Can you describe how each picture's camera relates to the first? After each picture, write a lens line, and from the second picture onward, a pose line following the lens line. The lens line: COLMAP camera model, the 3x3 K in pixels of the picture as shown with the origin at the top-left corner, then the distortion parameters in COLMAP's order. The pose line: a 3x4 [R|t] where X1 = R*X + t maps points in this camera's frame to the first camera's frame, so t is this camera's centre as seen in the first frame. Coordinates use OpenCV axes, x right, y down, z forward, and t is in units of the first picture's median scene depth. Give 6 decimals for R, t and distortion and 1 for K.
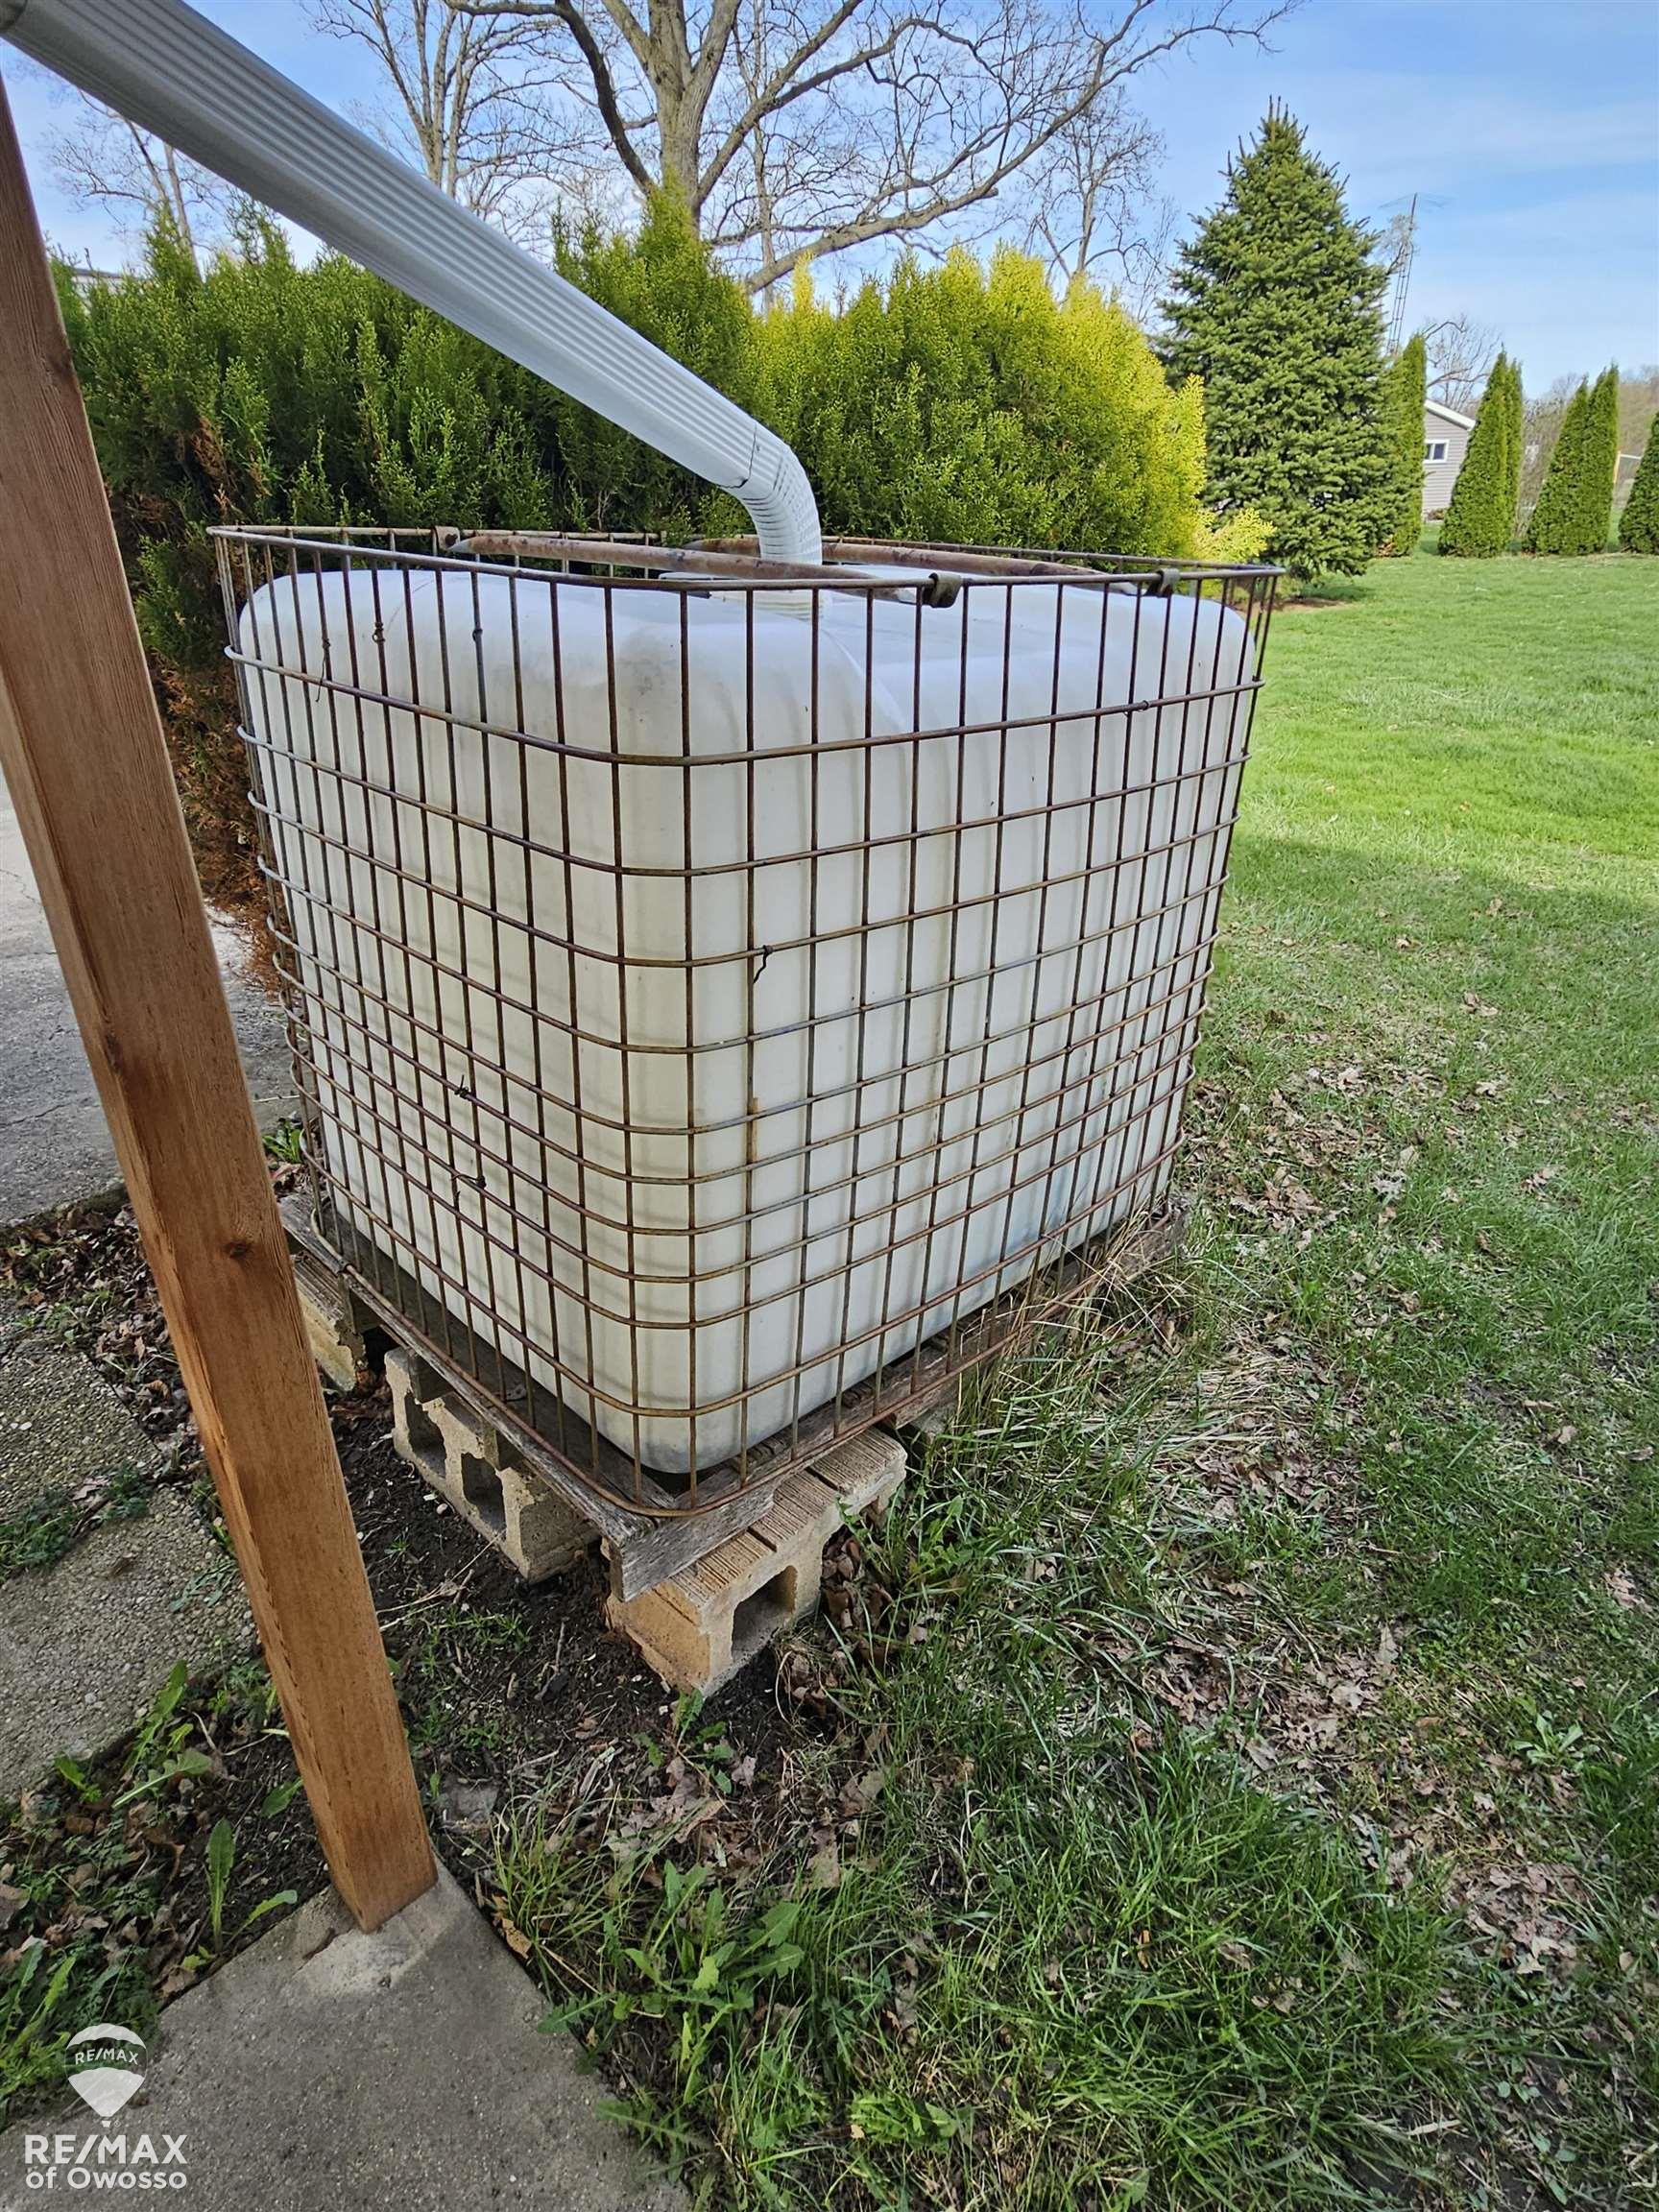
lens RADIAL K [[1264.2, 0, 831.8], [0, 1264.2, 1087.0], [0, 0, 1]] dist [0.001433, -0.003192]
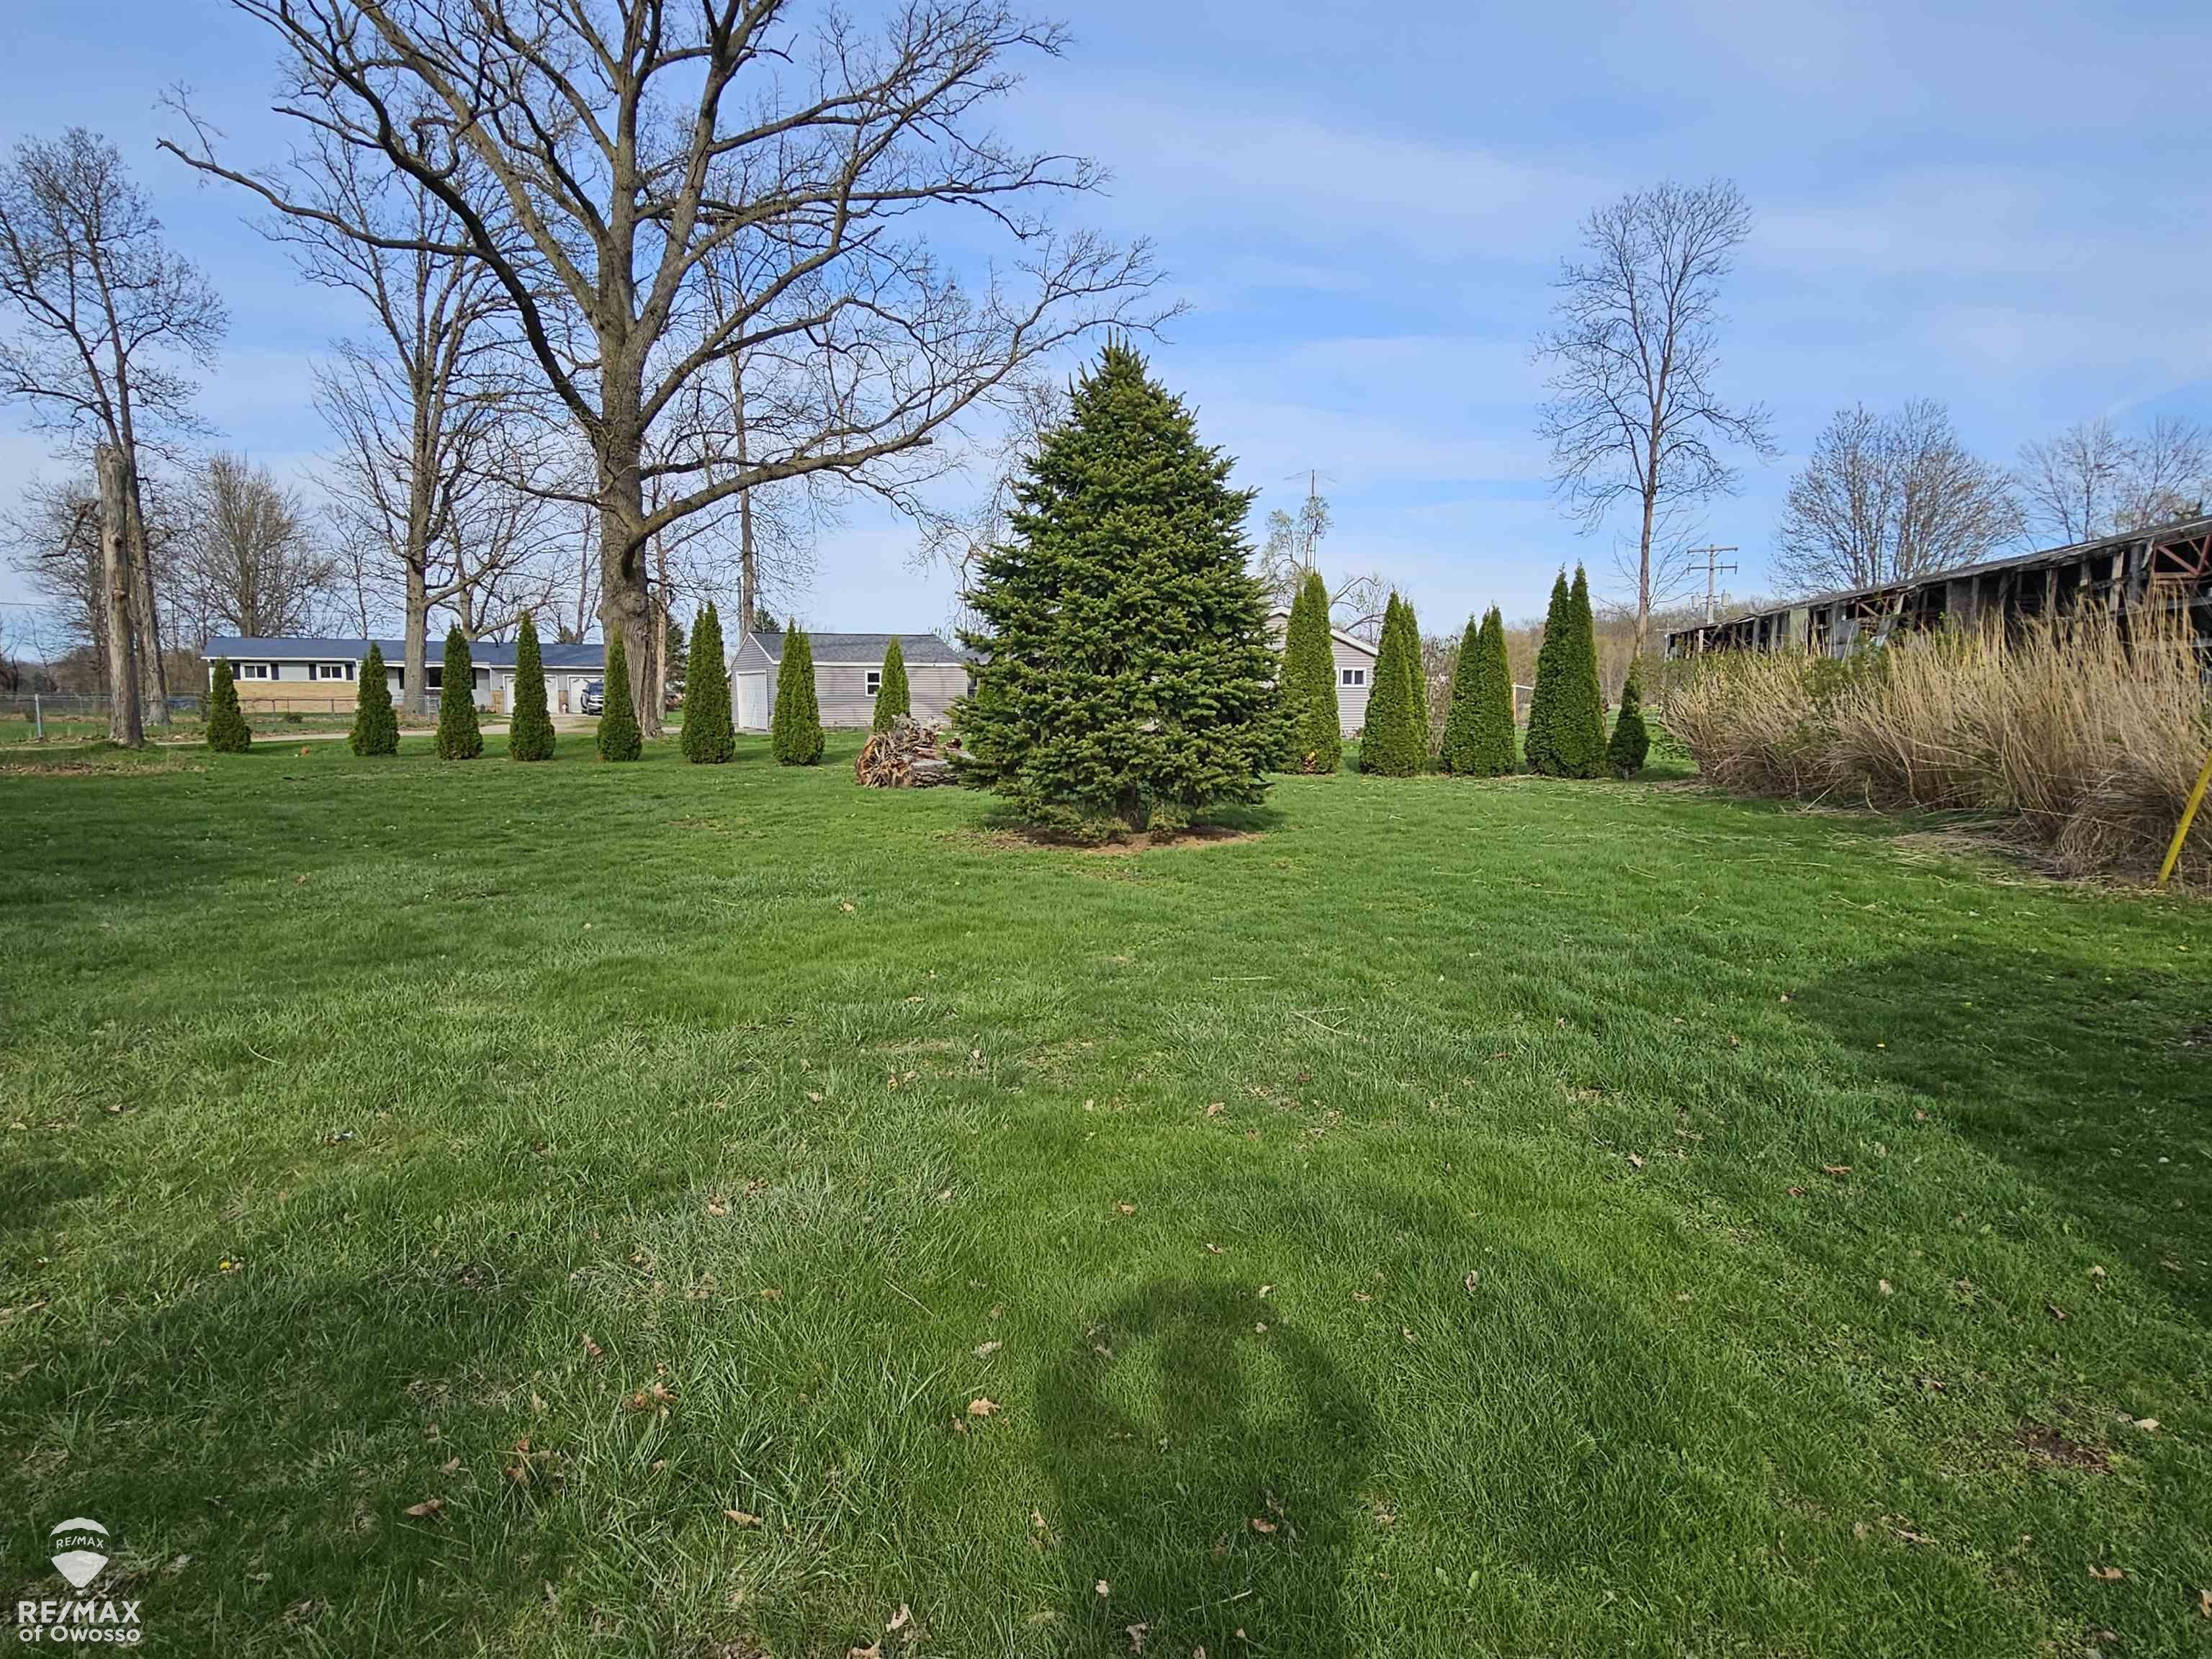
lens RADIAL K [[1264.2, 0, 1100.0], [0, 1264.2, 837.1], [0, 0, 1]] dist [0.001433, -0.003192]
pose [[0.980989, 0.006862, 0.193942, 0.159894], [0.056400, 0.946156, -0.318759, -0.126347], [-0.185687, 0.323637, 0.927782, 0.250903]]
